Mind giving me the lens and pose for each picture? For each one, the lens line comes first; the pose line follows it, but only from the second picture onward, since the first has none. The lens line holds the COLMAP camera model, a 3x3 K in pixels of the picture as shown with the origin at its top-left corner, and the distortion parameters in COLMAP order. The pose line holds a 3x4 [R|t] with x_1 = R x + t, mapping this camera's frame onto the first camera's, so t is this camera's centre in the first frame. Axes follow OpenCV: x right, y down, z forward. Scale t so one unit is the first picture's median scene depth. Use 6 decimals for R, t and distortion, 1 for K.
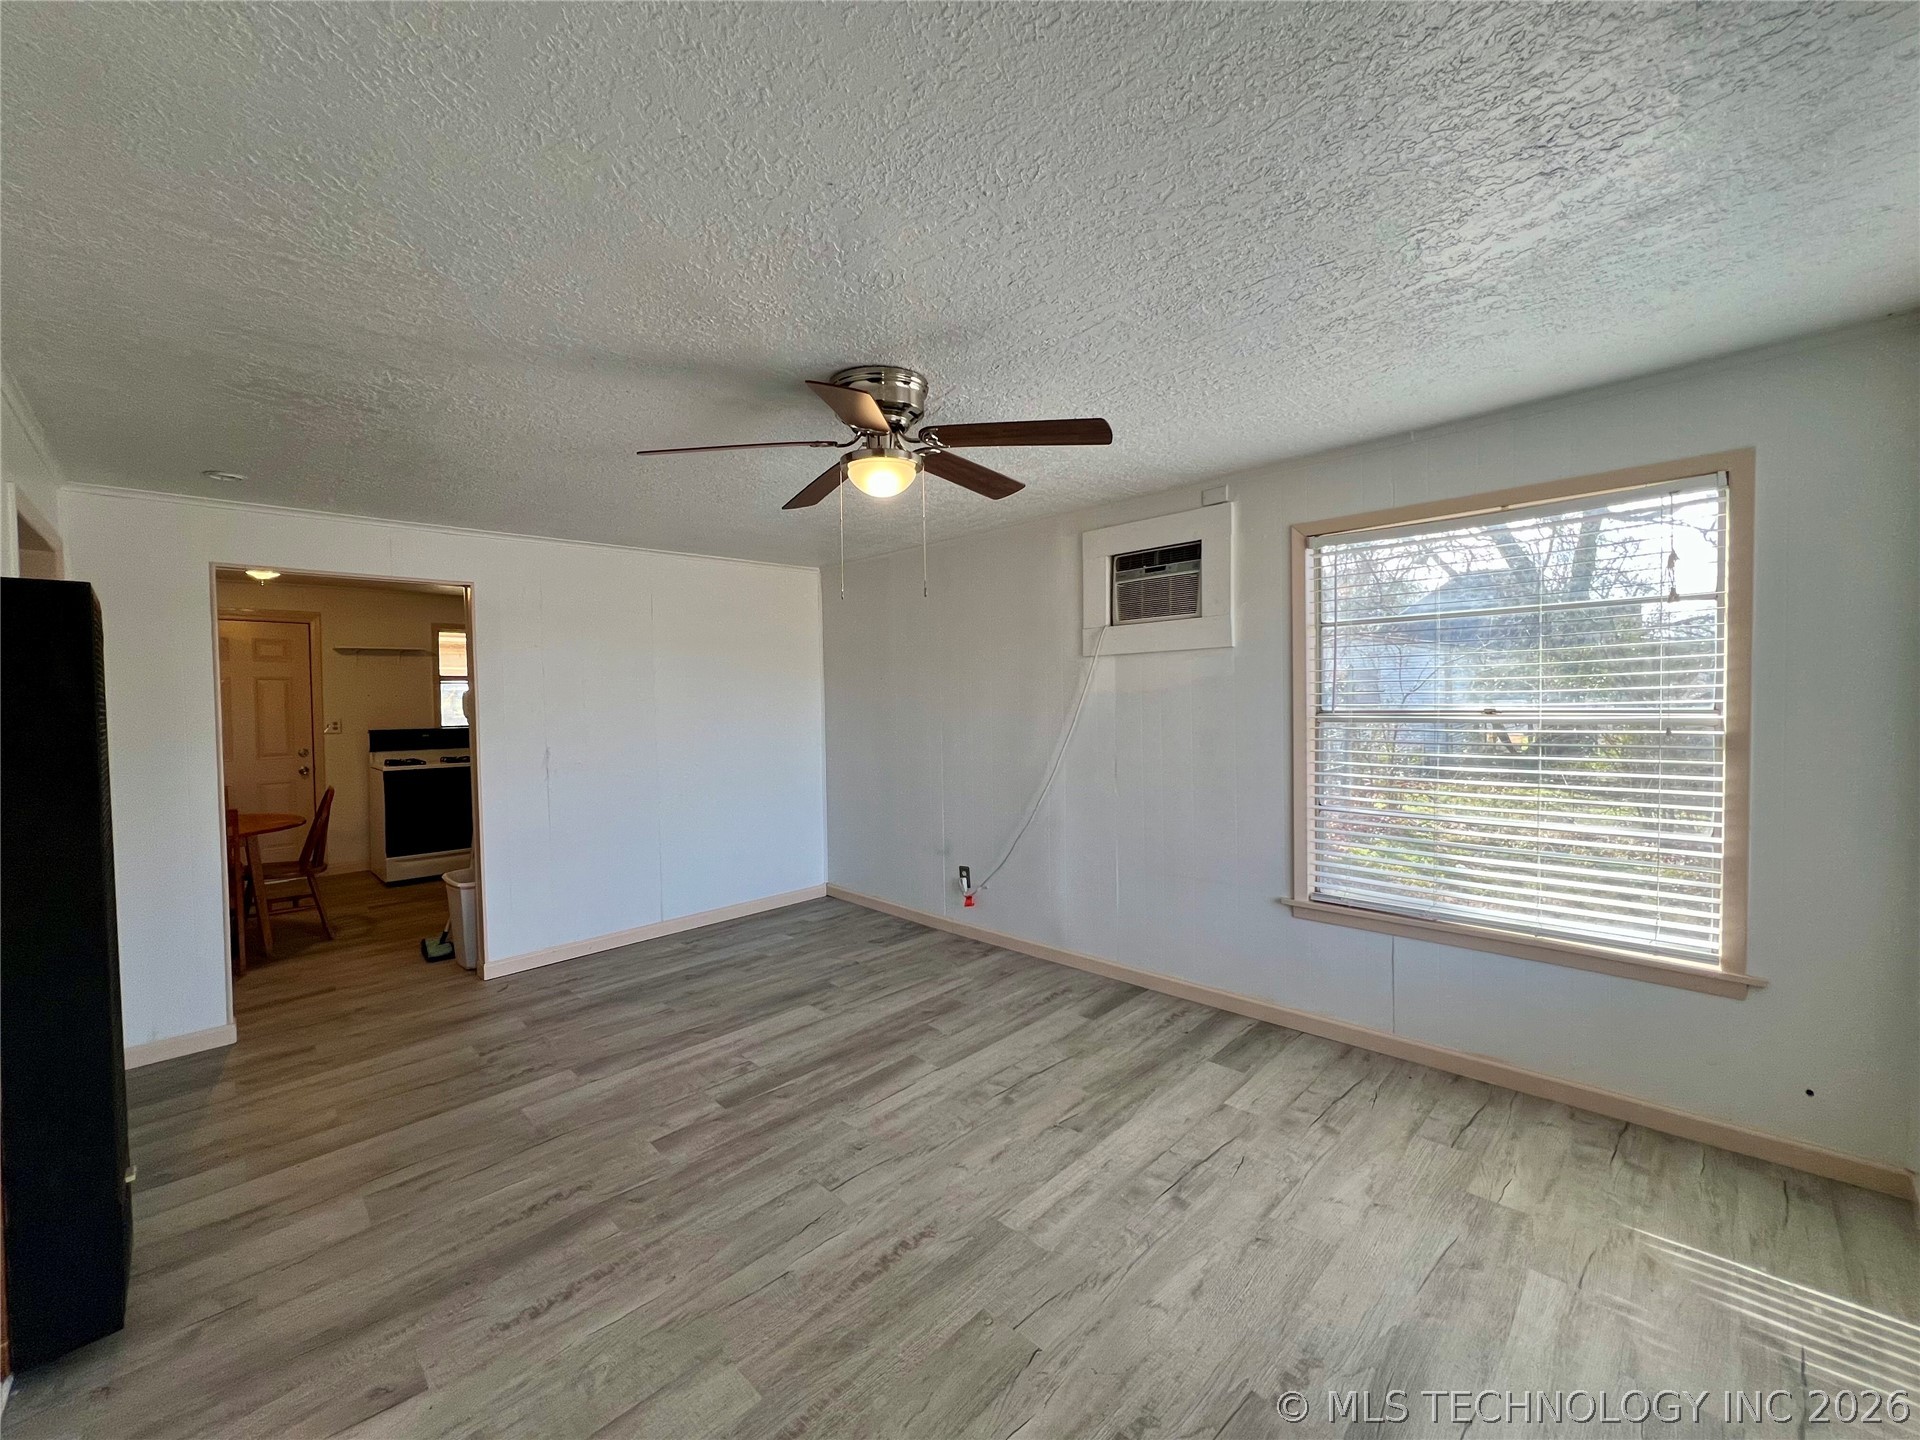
lens RADIAL K [[768.0, 0, 953.1], [0, 768.0, 710.3], [0, 0, 1]] dist [-0.001034, 0.000101]
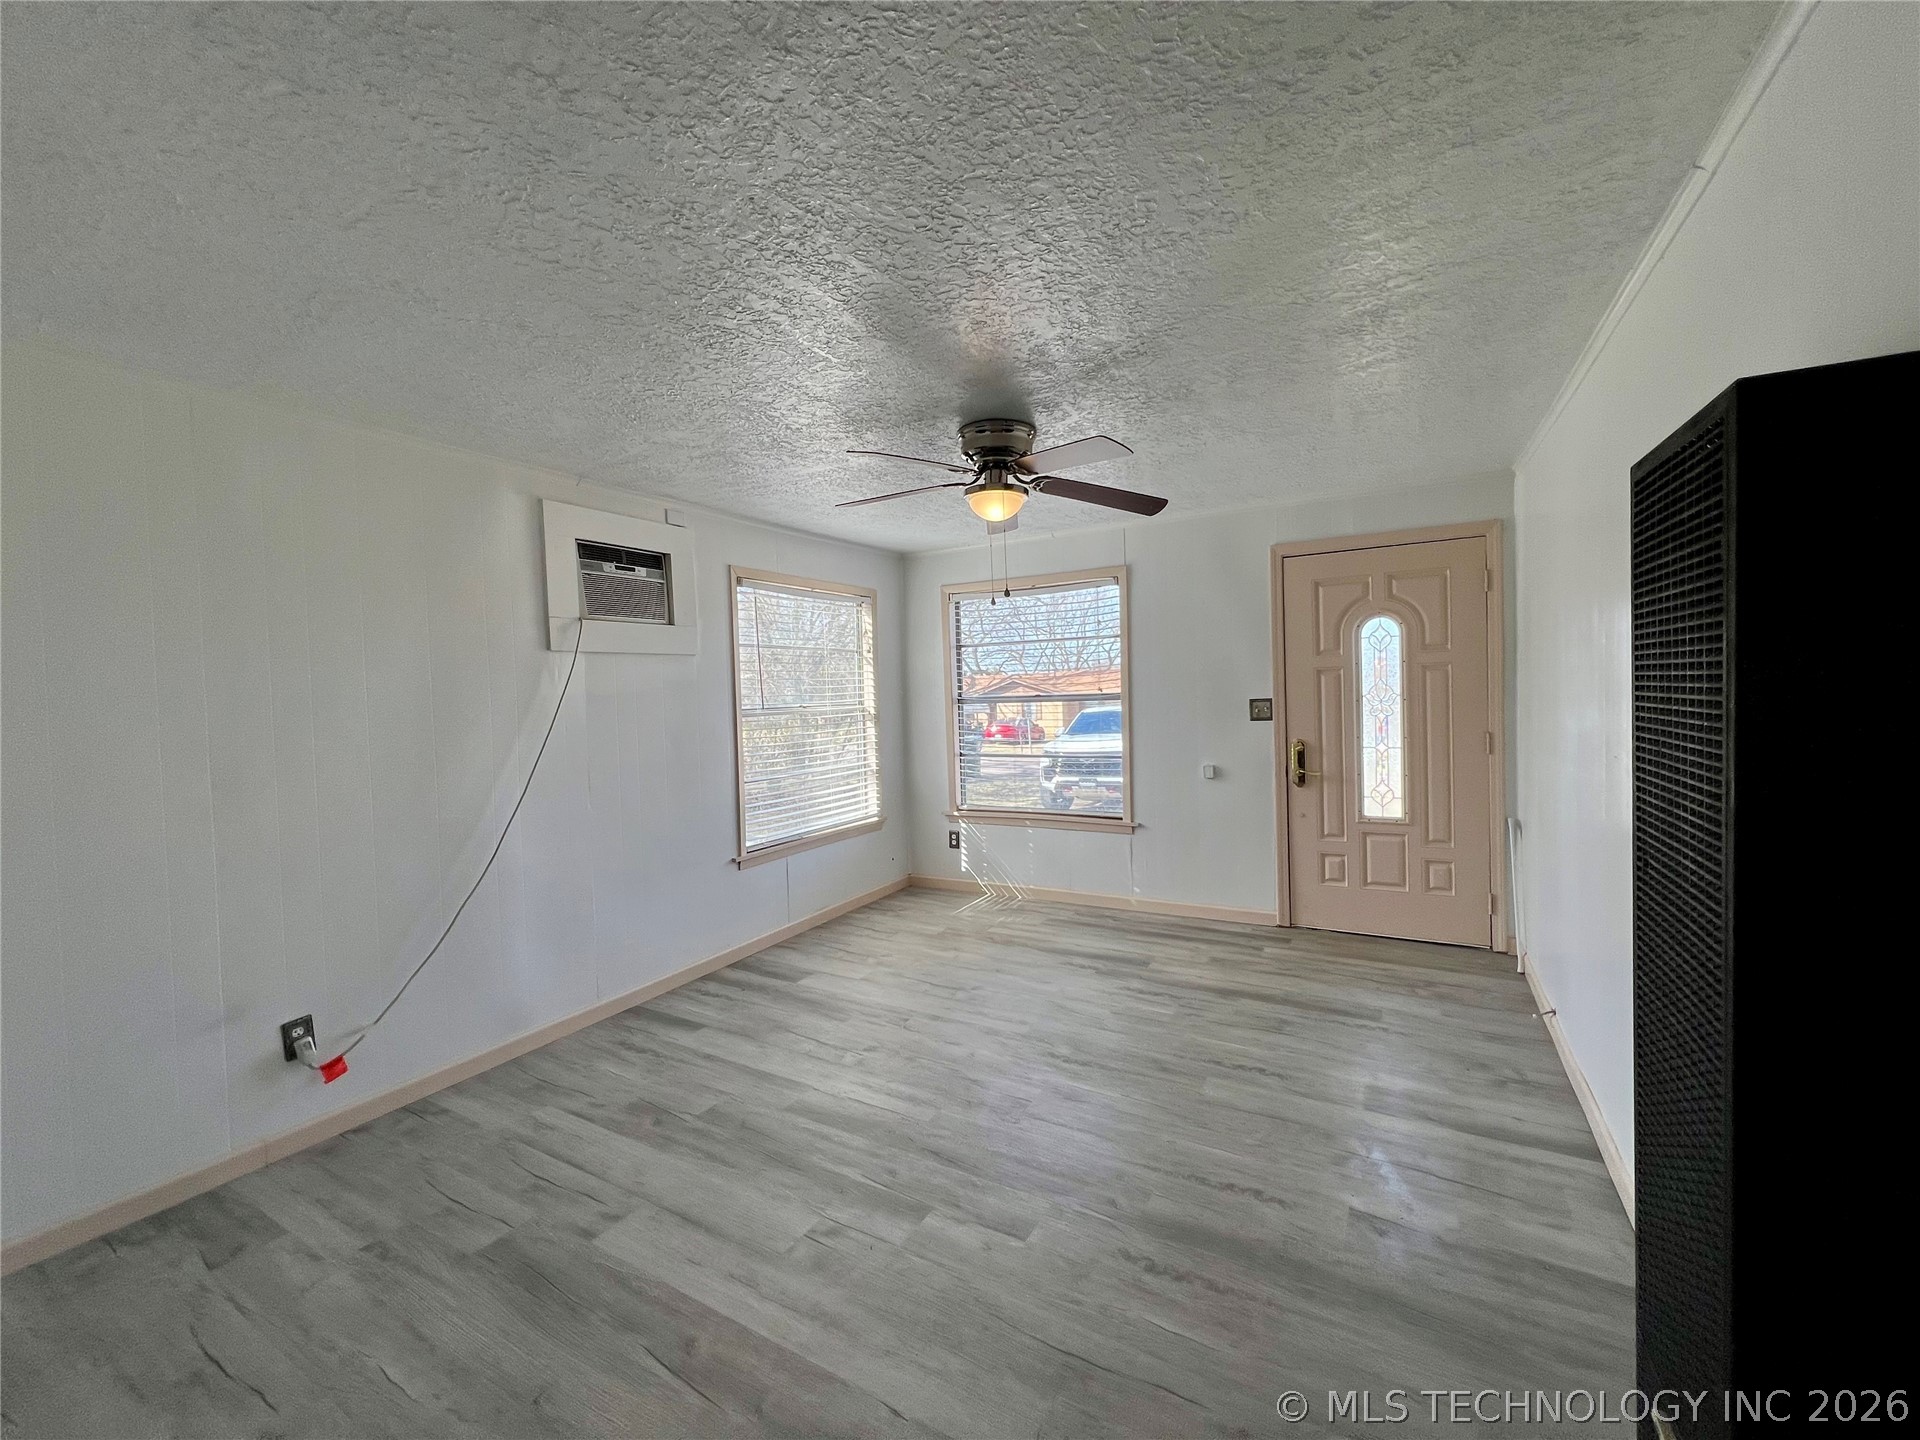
lens RADIAL K [[771.5, 0, 950.2], [0, 771.5, 714.0], [0, 0, 1]] dist [-0.001618, 0.000169]
pose [[-0.256489, 0.002131, 0.966545, -0.963525], [0.054728, 0.998425, 0.012322, 0.013404], [-0.964996, 0.056057, -0.256202, 1.058591]]
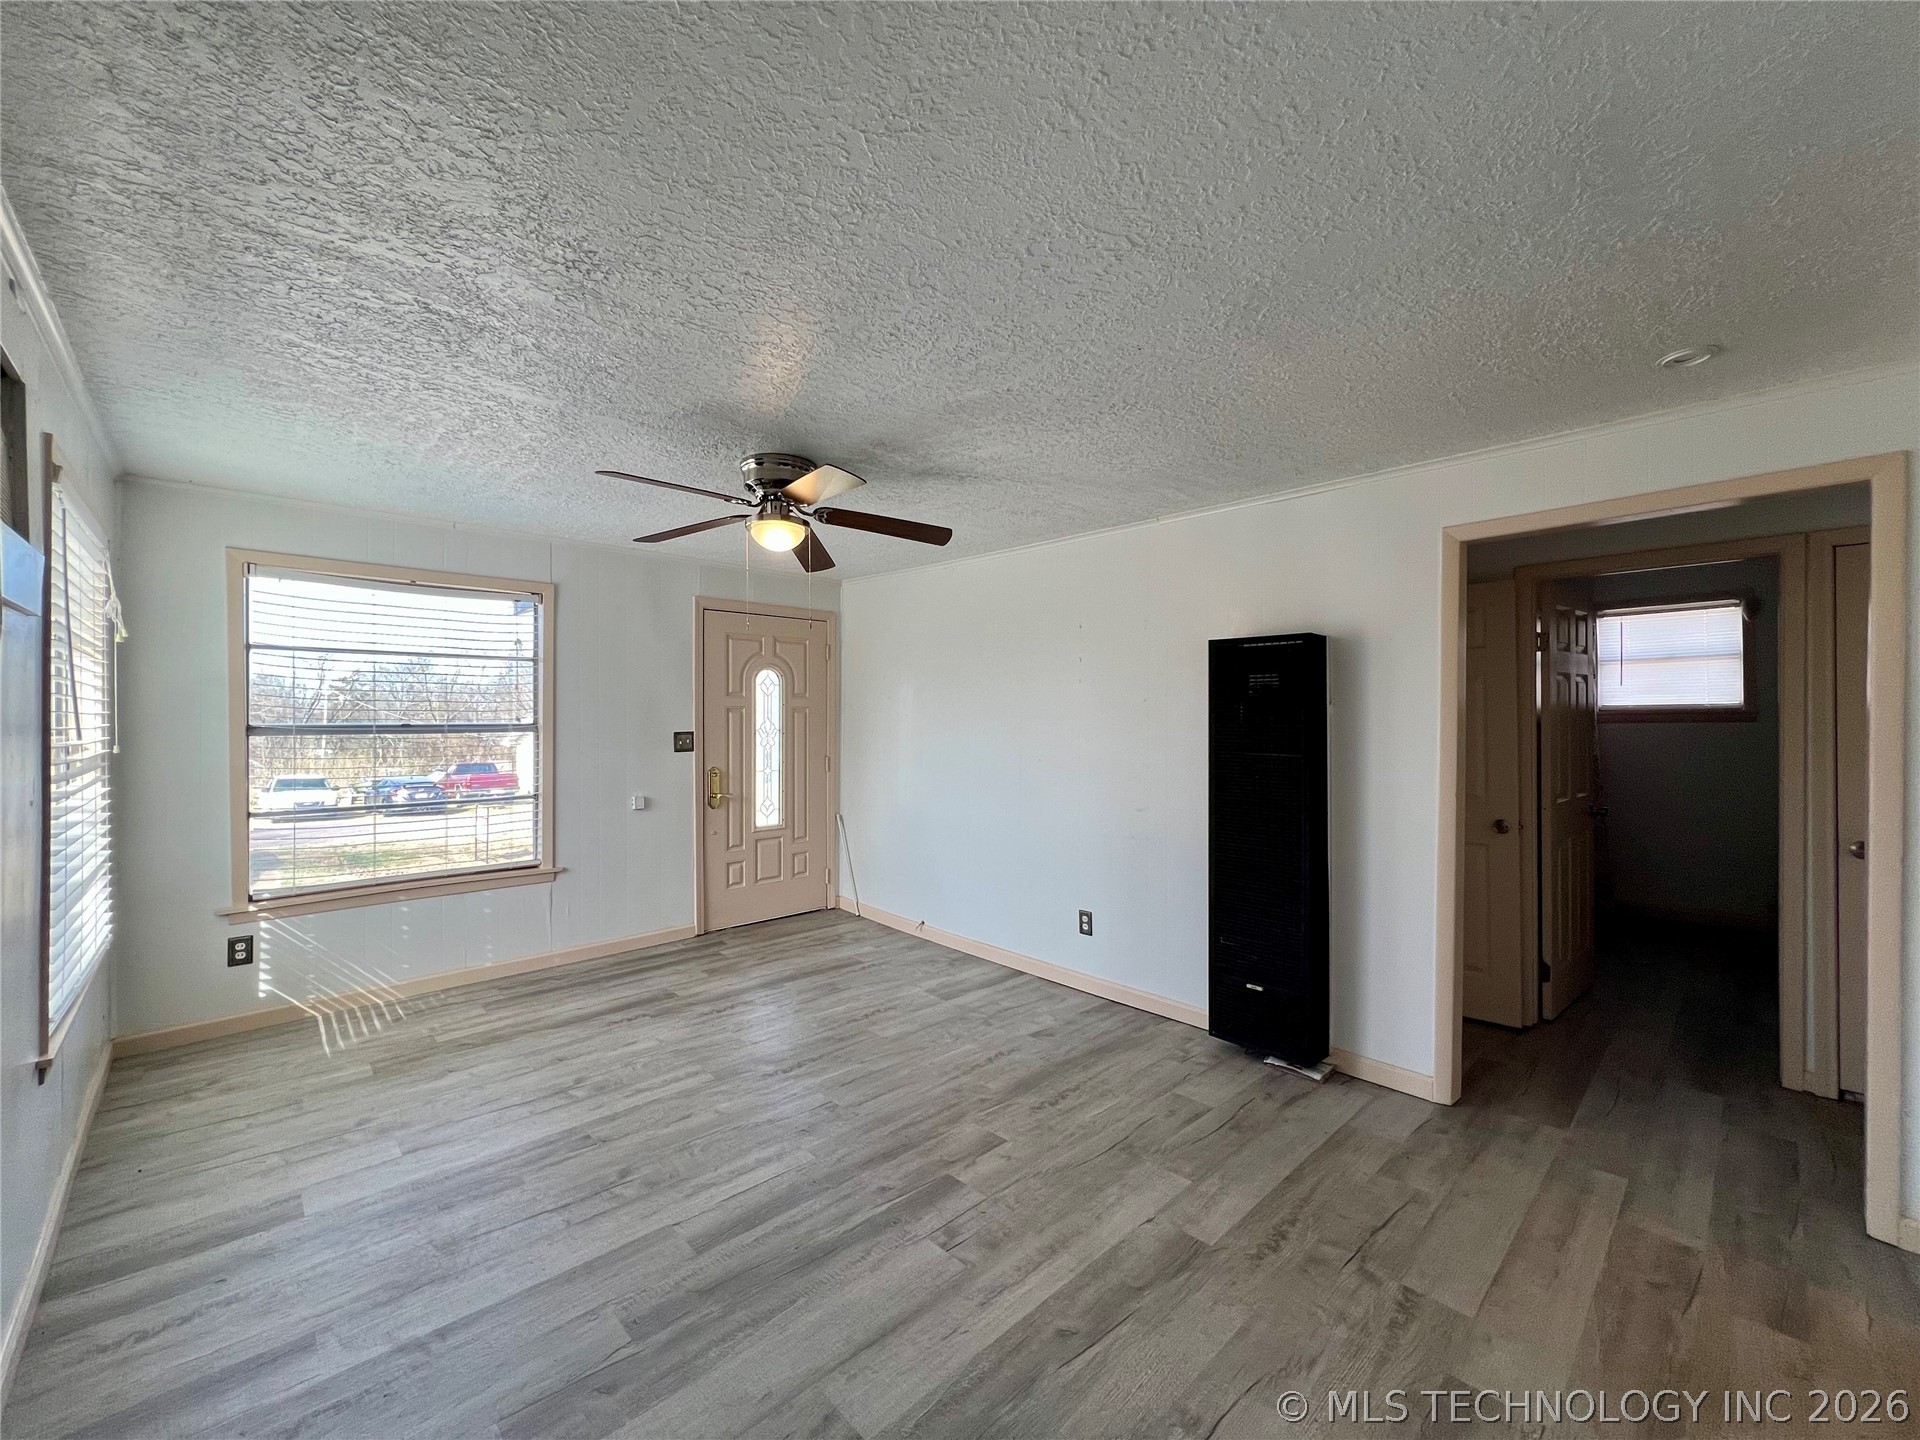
lens RADIAL K [[768.0, 0, 955.7], [0, 768.0, 716.5], [0, 0, 1]] dist [-0.001034, 0.000101]
pose [[-0.999503, 0.021503, 0.023065, -0.307714], [0.021889, 0.999622, 0.016605, -0.012197], [-0.022699, 0.017102, -0.999596, 1.705722]]
